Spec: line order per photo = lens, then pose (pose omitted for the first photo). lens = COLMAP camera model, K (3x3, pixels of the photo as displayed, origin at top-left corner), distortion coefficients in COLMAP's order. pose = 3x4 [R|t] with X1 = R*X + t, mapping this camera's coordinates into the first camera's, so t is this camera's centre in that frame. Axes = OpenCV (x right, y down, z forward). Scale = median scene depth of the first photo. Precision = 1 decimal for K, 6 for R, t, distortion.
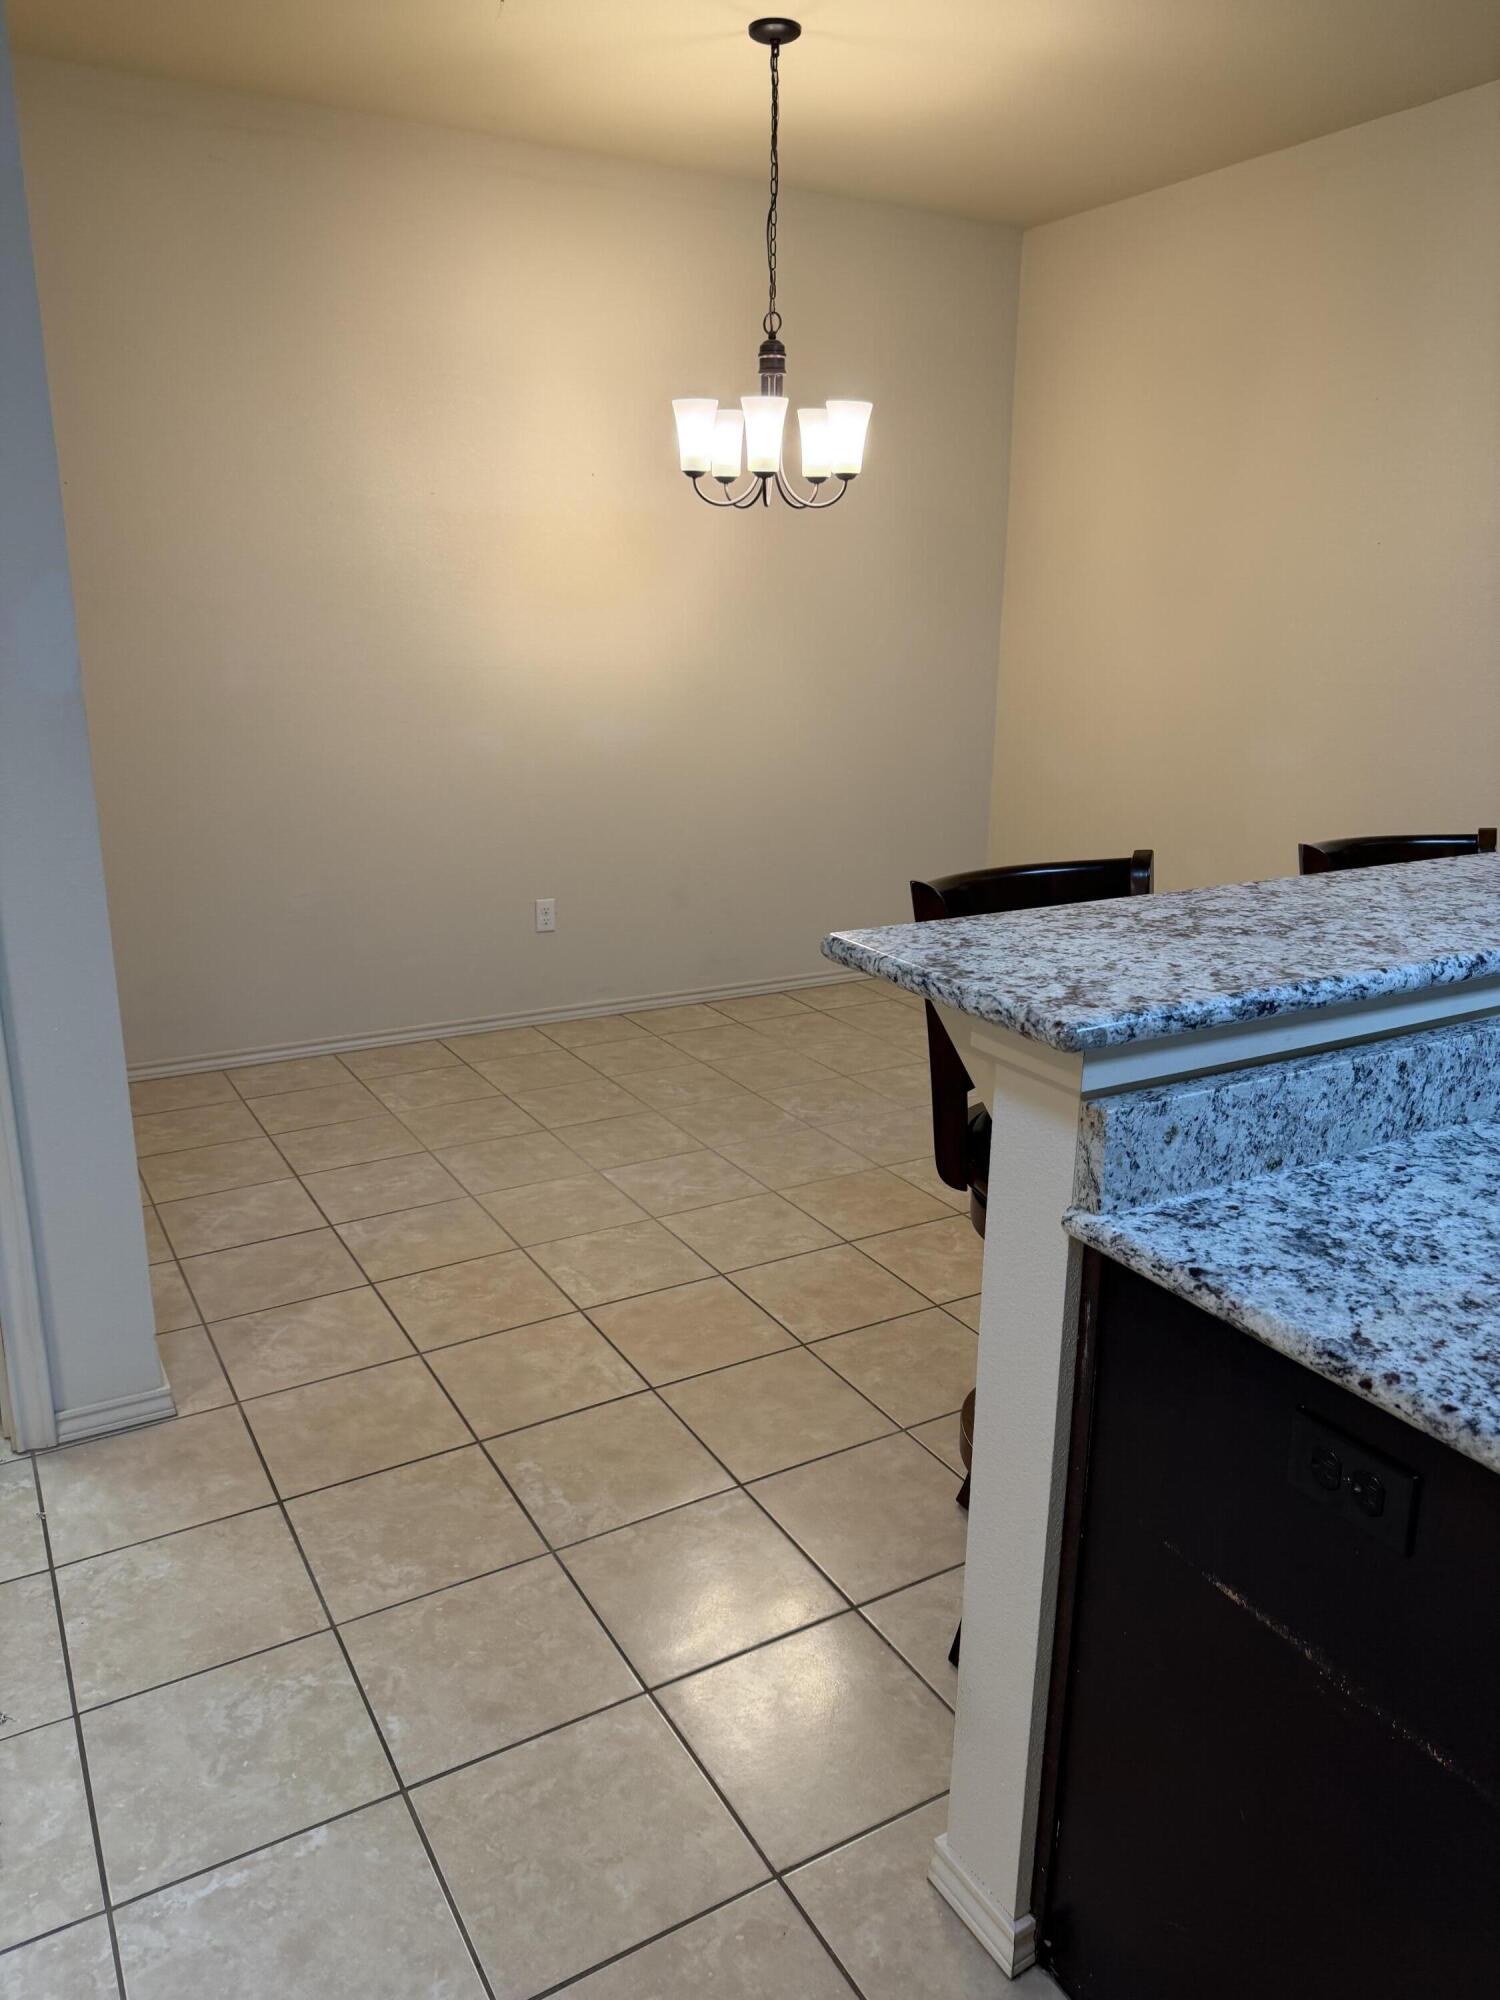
lens RADIAL K [[1402.7, 0, 756.5], [0, 1402.7, 985.6], [0, 0, 1]] dist [0.042640, -0.042751]
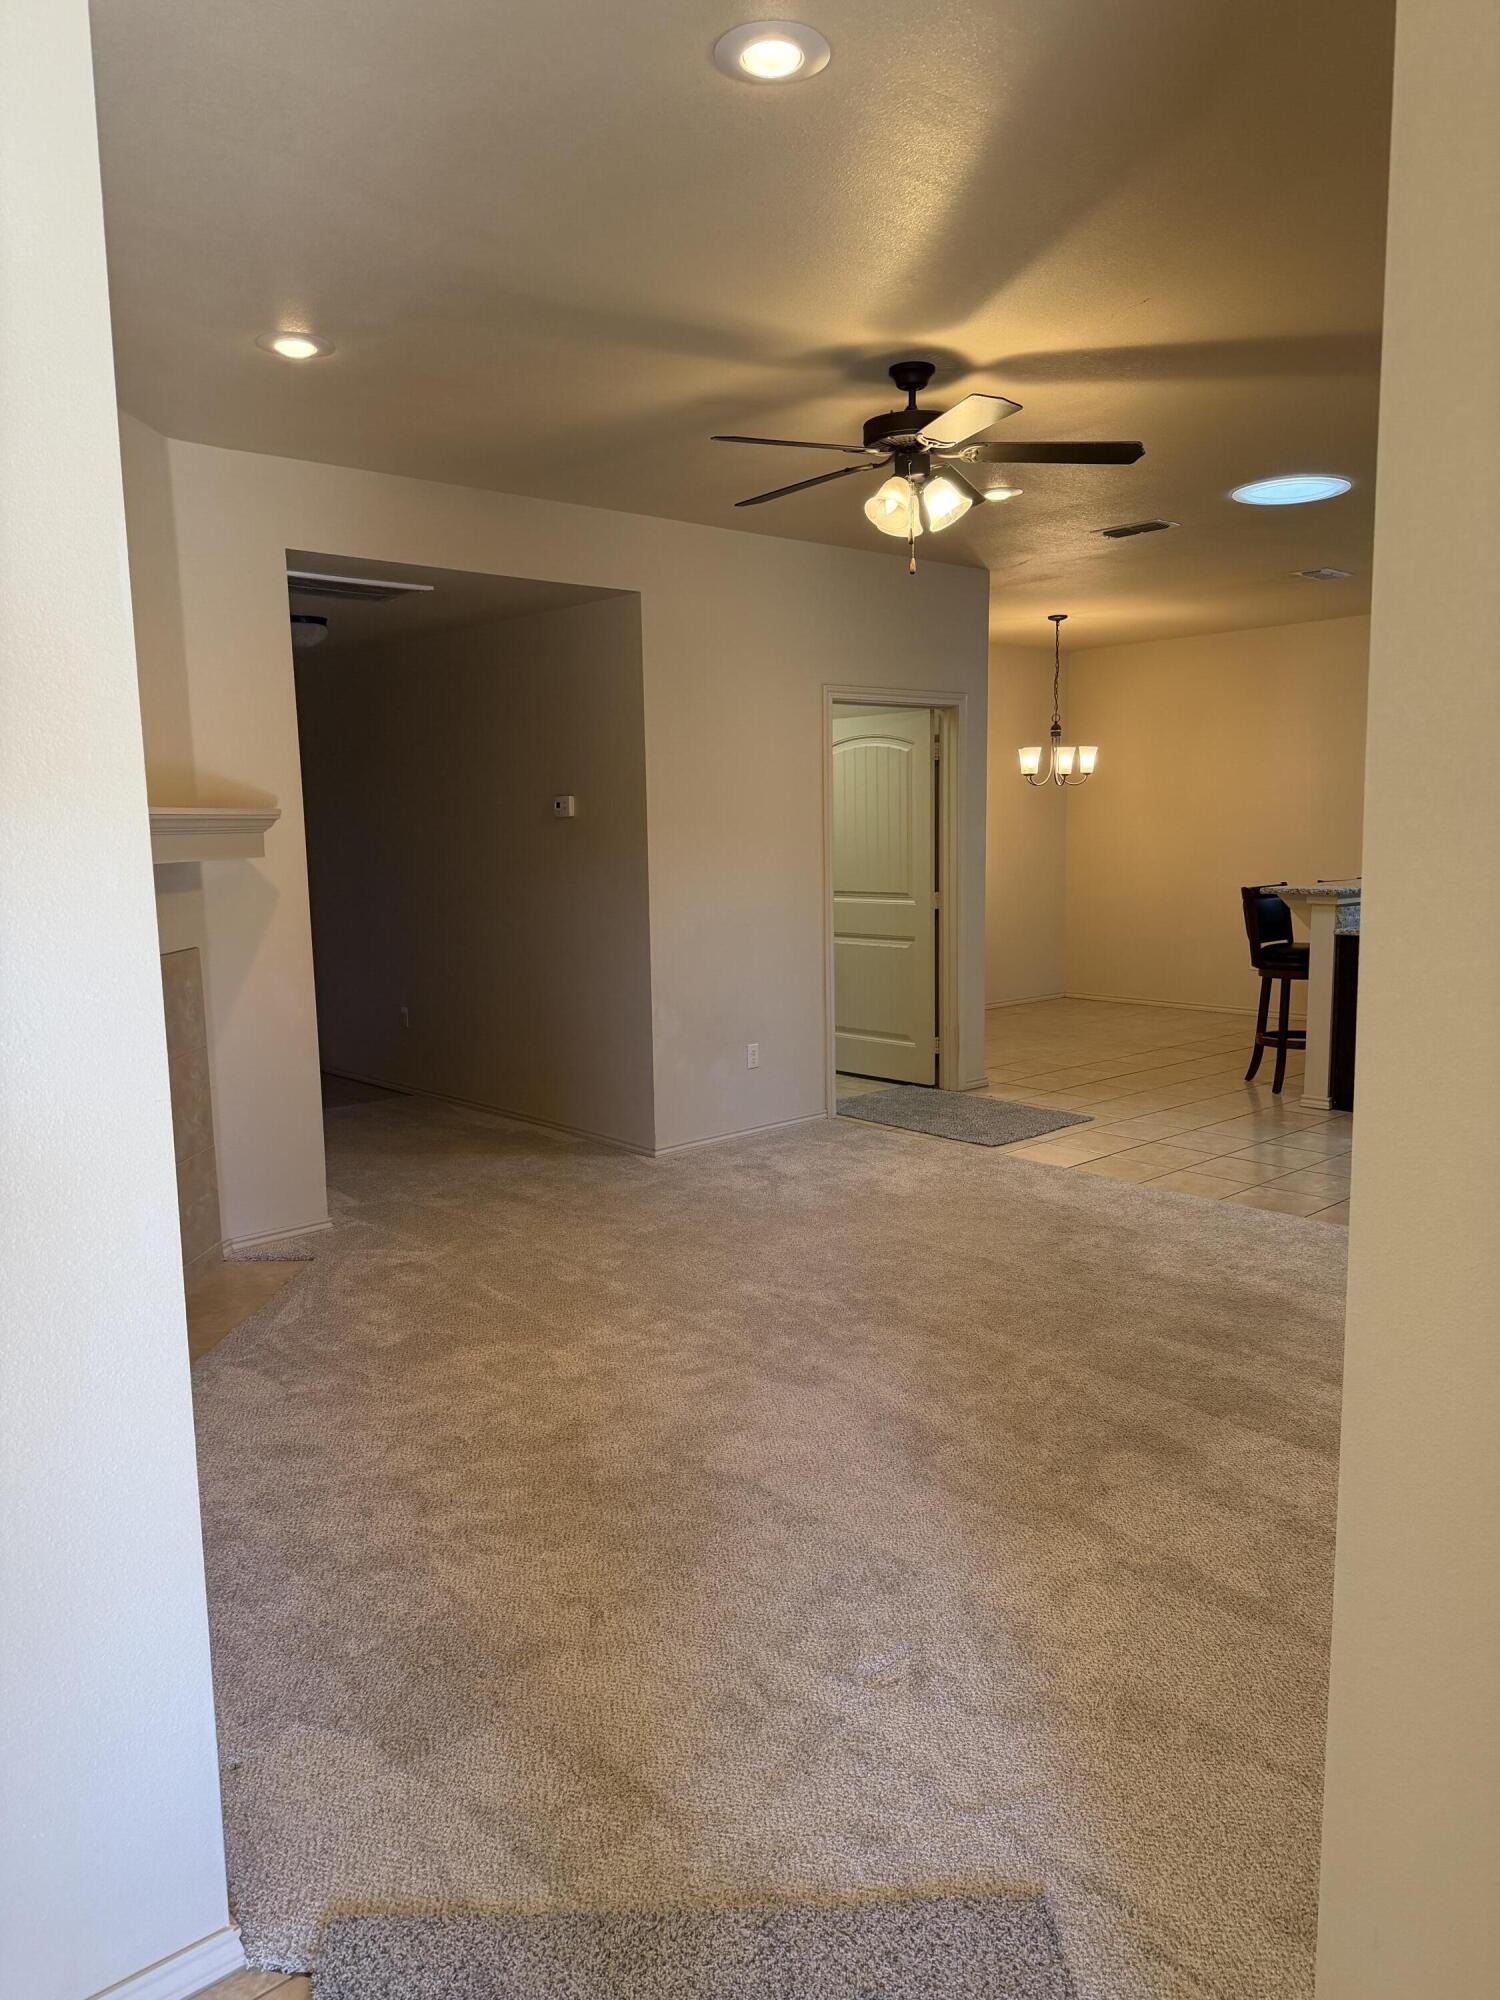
lens RADIAL K [[1402.7, 0, 760.3], [0, 1402.7, 998.6], [0, 0, 1]] dist [0.042640, -0.042751]
pose [[0.978027, -0.051725, 0.201960, -2.332840], [0.080703, 0.987139, -0.137999, 0.766392], [-0.192224, 0.151266, 0.969623, -2.886652]]
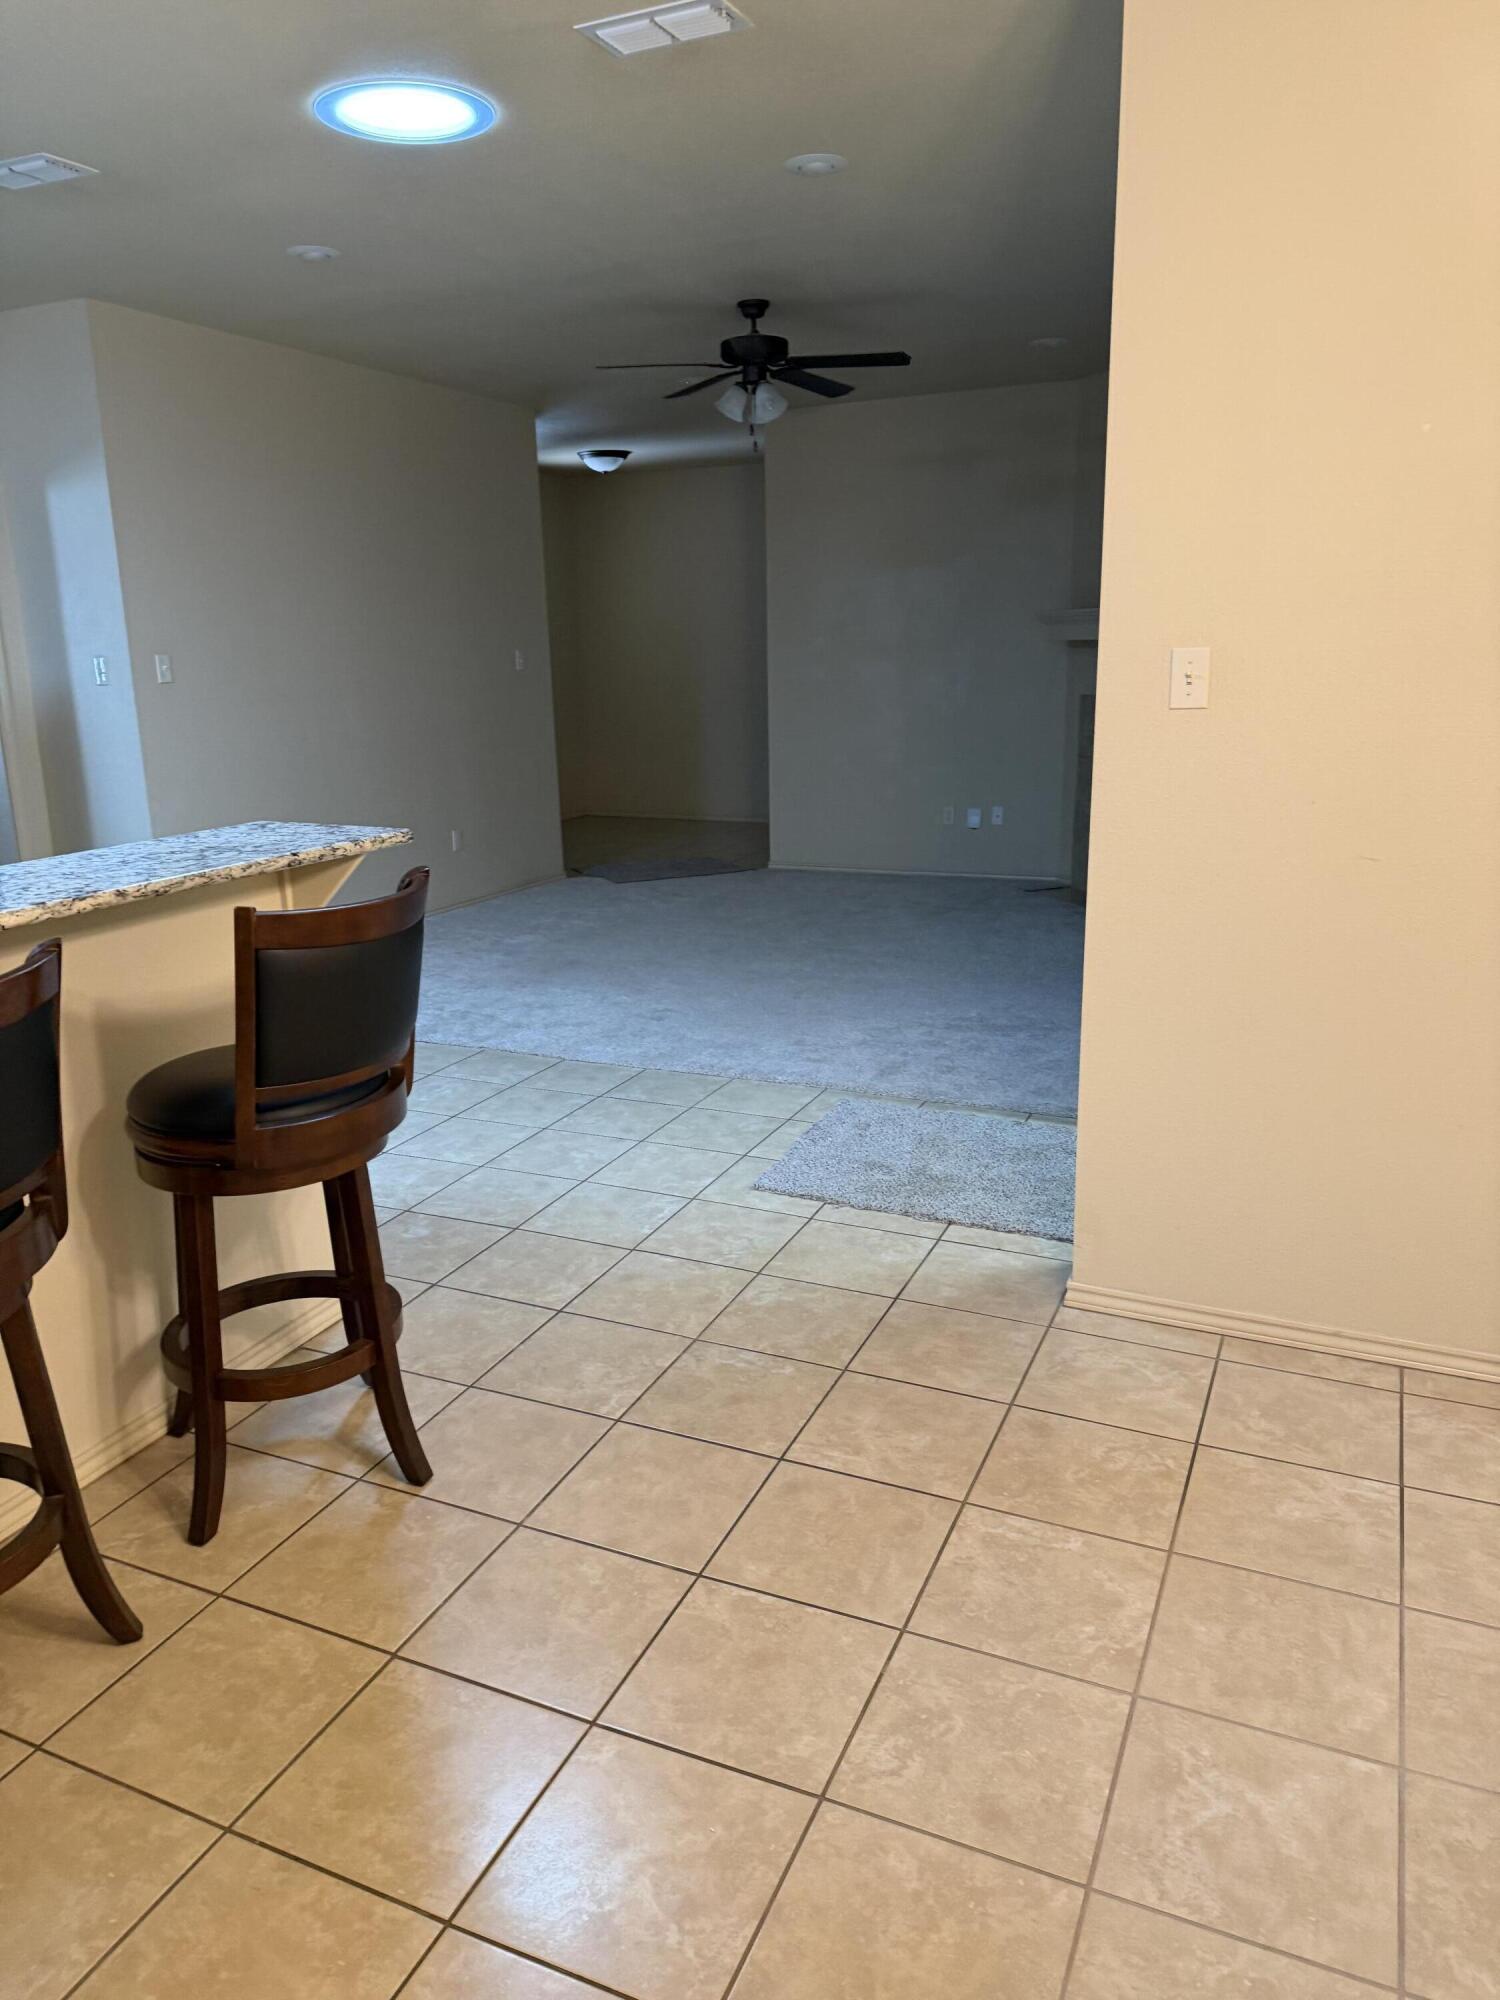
lens RADIAL K [[1402.7, 0, 730.0], [0, 1402.7, 1000.3], [0, 0, 1]] dist [0.042640, -0.042751]
pose [[-0.823076, 0.145426, -0.548997, 0.710562], [-0.139858, 0.884990, 0.444109, -0.669245], [0.550442, 0.442316, -0.708075, 2.493544]]
